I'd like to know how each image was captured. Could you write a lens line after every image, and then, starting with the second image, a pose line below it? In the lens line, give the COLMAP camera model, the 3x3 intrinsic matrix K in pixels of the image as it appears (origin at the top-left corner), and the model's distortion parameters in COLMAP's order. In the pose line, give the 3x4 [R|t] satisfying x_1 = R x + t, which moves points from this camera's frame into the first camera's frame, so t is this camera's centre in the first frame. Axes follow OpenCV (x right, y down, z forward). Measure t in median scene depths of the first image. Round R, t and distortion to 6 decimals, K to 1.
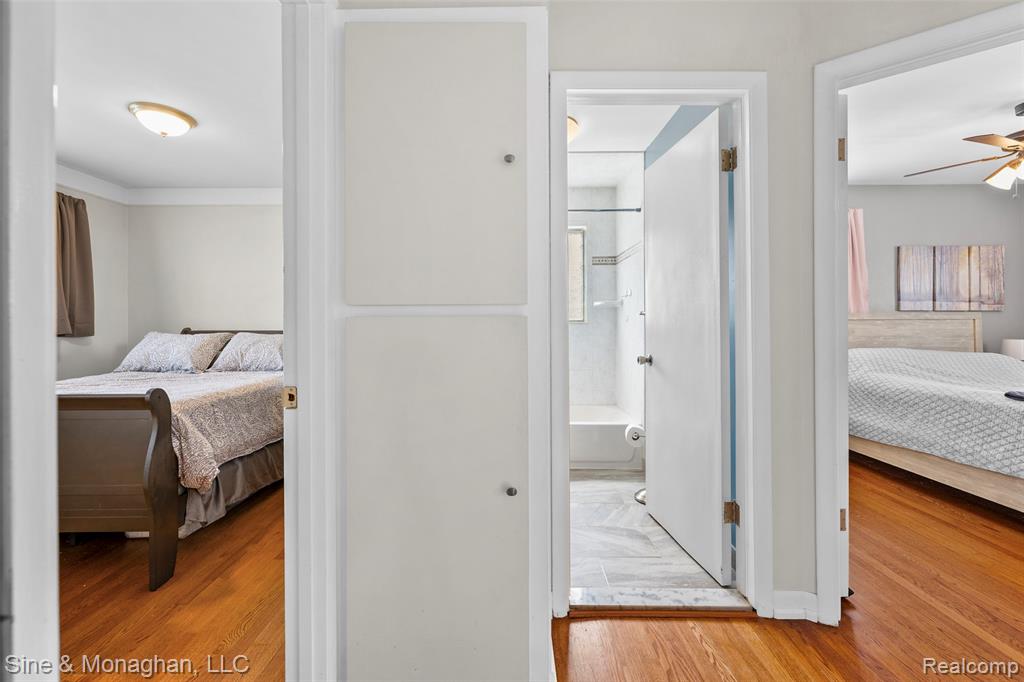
lens RADIAL K [[416.1, 0, 509.1], [0, 416.1, 323.9], [0, 0, 1]] dist [0.001193, -0.000088]
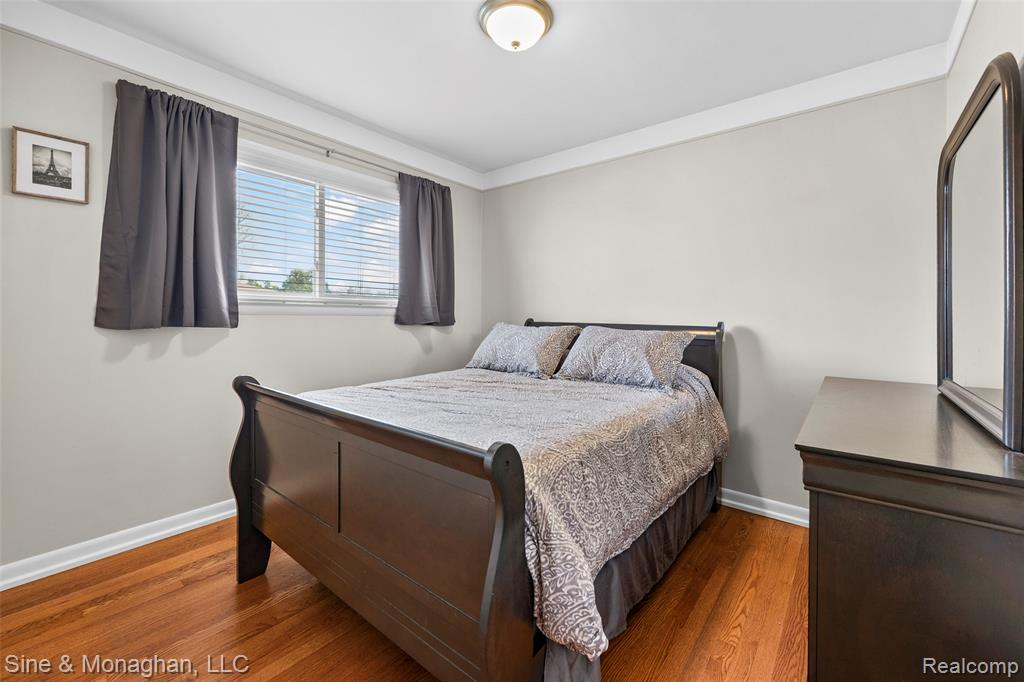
lens RADIAL K [[416.1, 0, 514.9], [0, 416.1, 315.0], [0, 0, 1]] dist [0.001193, -0.000088]
pose [[0.781387, 0.012310, -0.623926, -0.318865], [-0.015610, 0.999878, 0.000179, 0.003506], [0.623852, 0.009600, 0.781484, 0.374371]]
